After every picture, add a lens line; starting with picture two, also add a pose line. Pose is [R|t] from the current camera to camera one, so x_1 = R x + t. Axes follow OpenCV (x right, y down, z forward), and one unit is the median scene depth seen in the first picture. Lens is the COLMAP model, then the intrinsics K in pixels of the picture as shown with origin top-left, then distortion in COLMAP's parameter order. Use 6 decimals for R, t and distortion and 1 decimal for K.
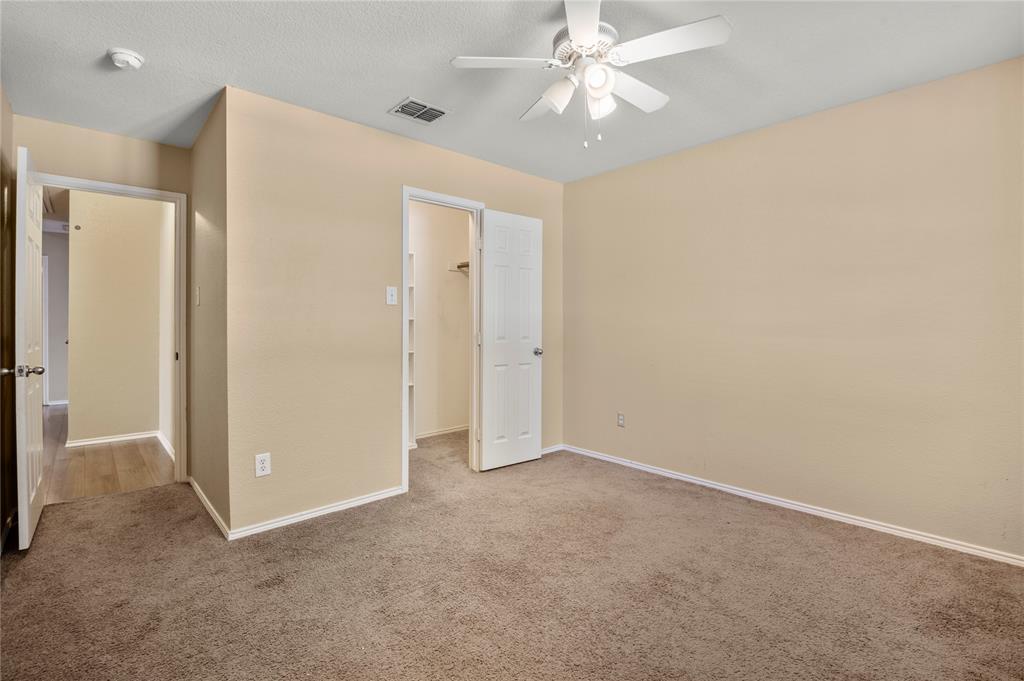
lens RADIAL K [[476.0, 0, 518.0], [0, 476.0, 324.6], [0, 0, 1]] dist [-0.016643, -0.004001]
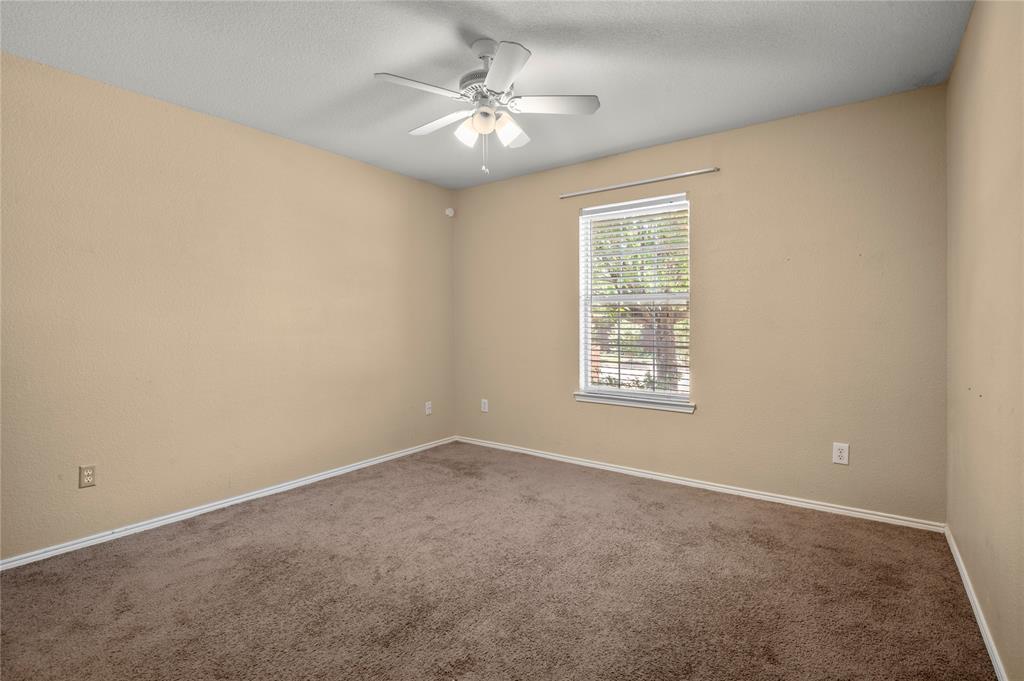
lens RADIAL K [[476.0, 0, 513.1], [0, 476.0, 337.8], [0, 0, 1]] dist [-0.016643, -0.004001]
pose [[-0.186508, -0.033288, 0.981889, -0.614642], [0.006060, 0.999368, 0.035032, -0.003809], [-0.982435, 0.012484, -0.186188, 0.688486]]
